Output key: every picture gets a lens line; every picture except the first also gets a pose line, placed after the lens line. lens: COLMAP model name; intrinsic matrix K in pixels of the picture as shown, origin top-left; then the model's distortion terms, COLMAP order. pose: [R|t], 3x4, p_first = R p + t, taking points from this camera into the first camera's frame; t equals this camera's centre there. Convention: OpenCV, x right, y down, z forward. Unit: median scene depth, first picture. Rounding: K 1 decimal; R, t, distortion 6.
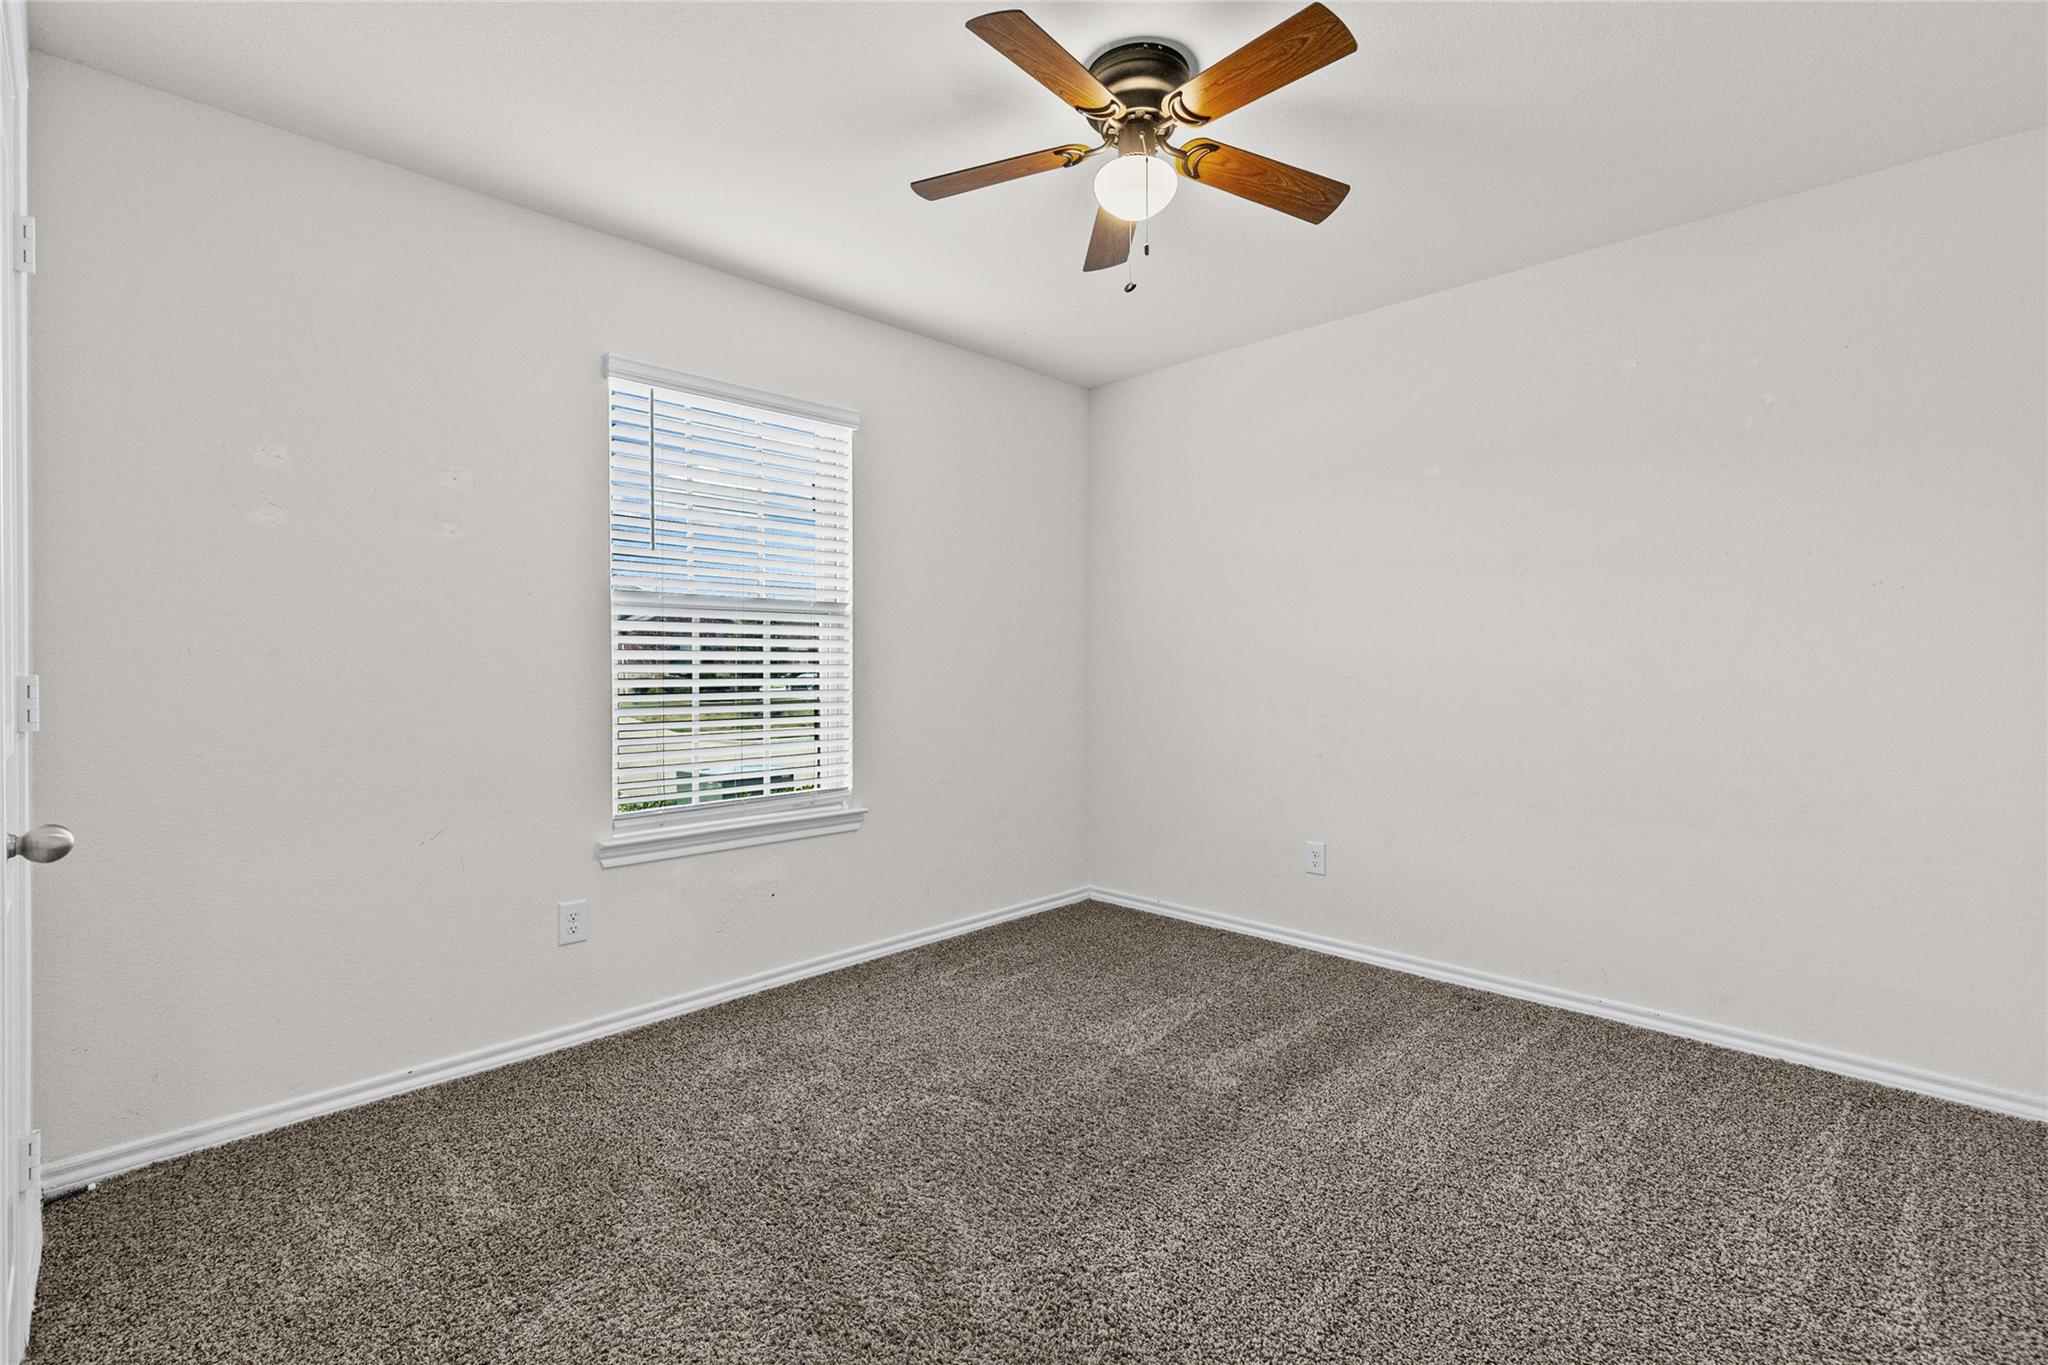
lens RADIAL K [[916.0, 0, 1011.4], [0, 916.0, 662.2], [0, 0, 1]] dist [0.002227, -0.000041]
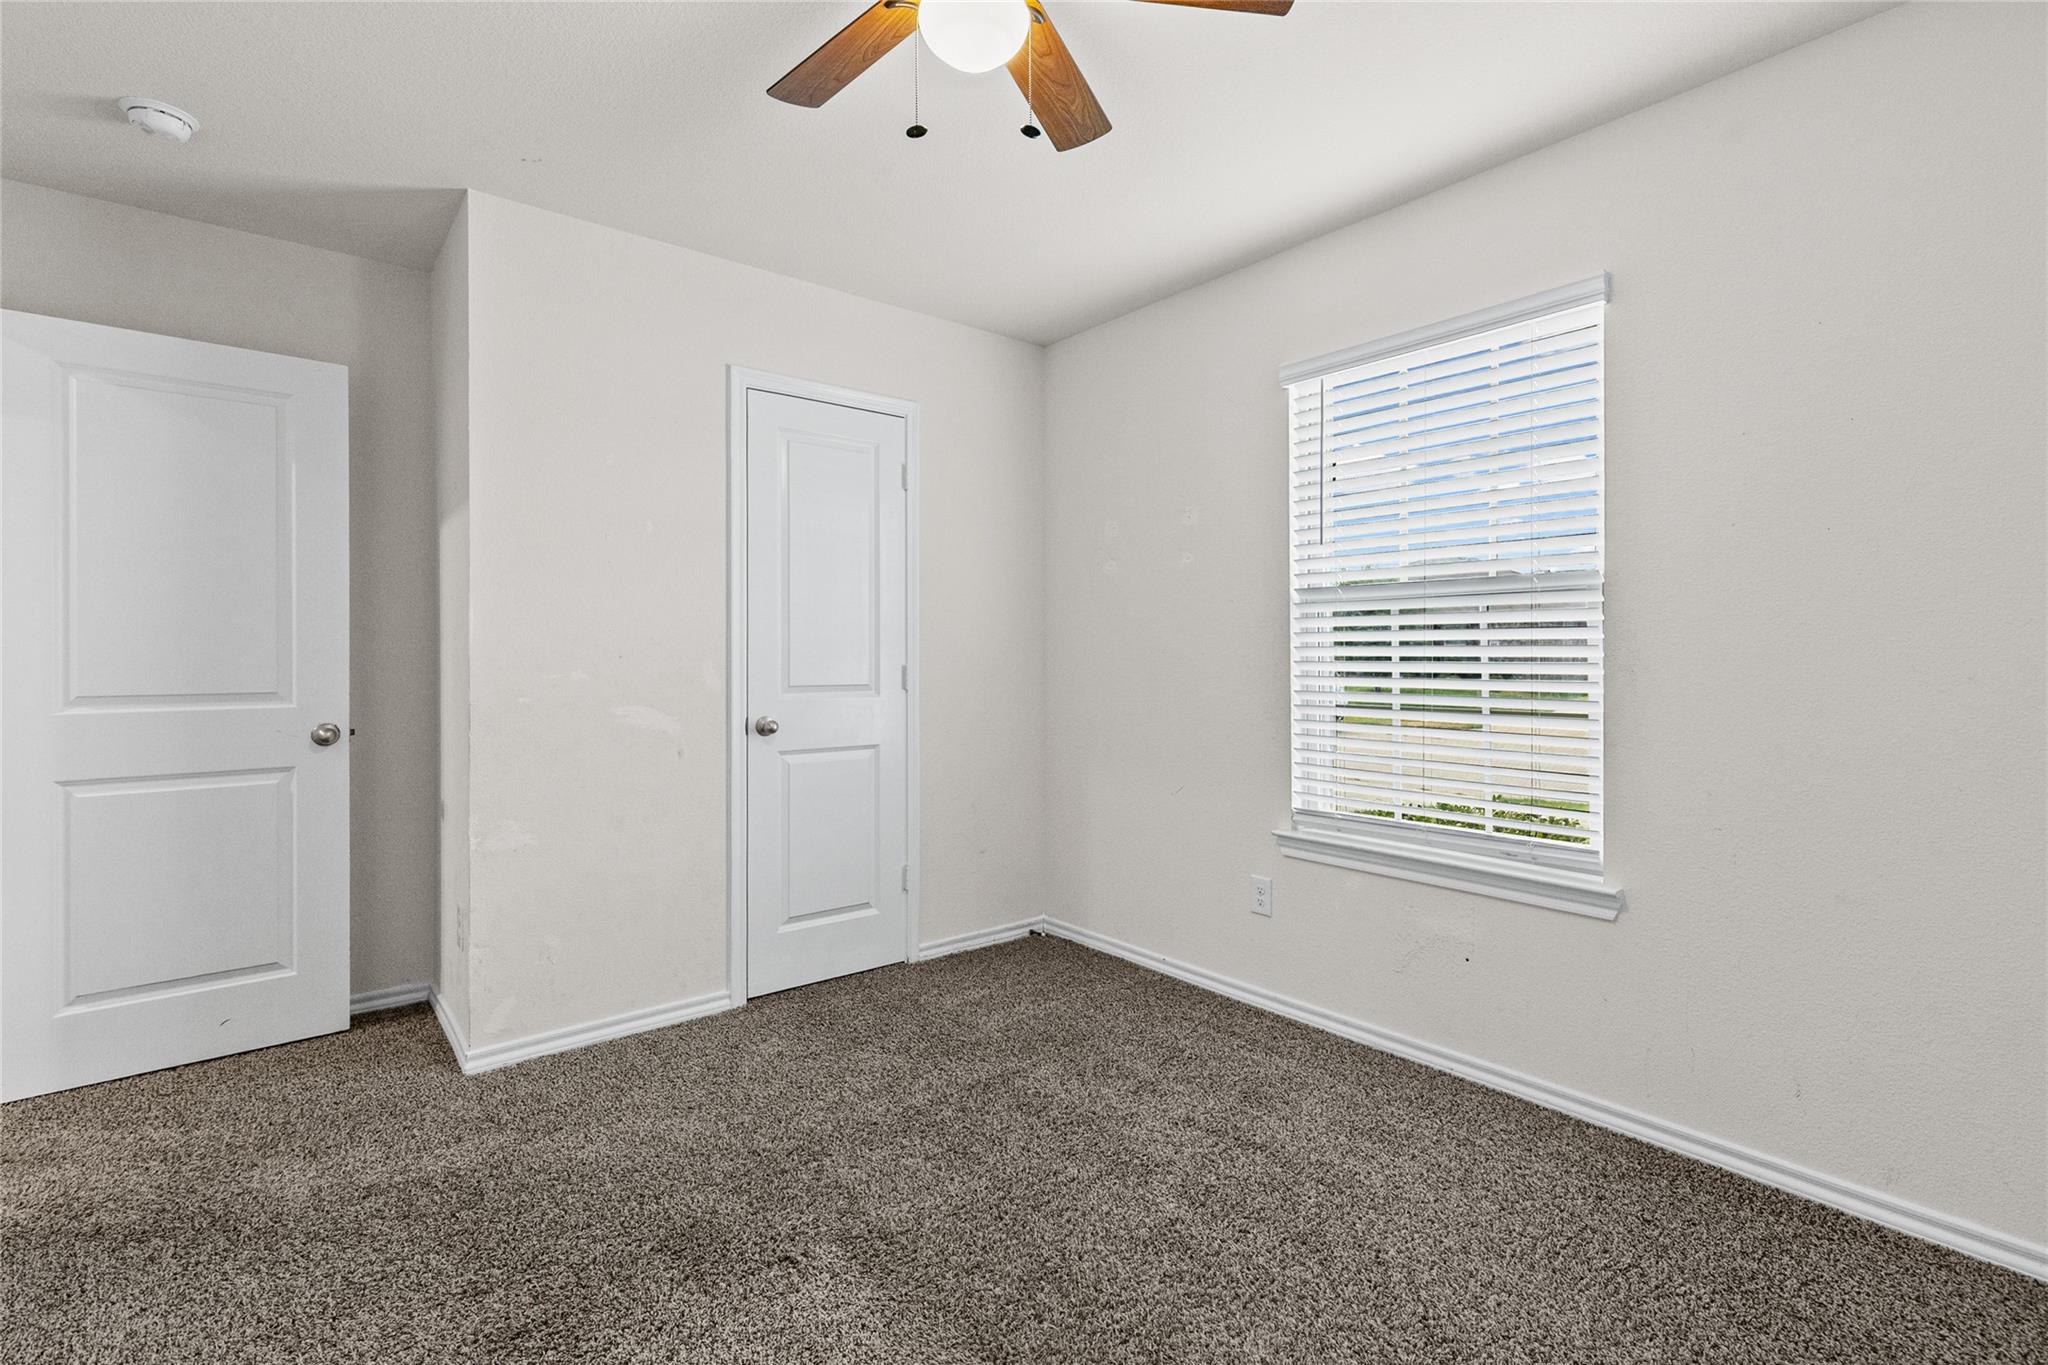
lens RADIAL K [[916.0, 0, 1011.4], [0, 916.0, 662.2], [0, 0, 1]] dist [0.002227, -0.000041]
pose [[-0.096226, 0.011108, -0.995298, 0.598953], [0.004490, 0.999932, 0.010725, -0.009326], [0.995349, -0.003437, -0.096269, 0.753014]]
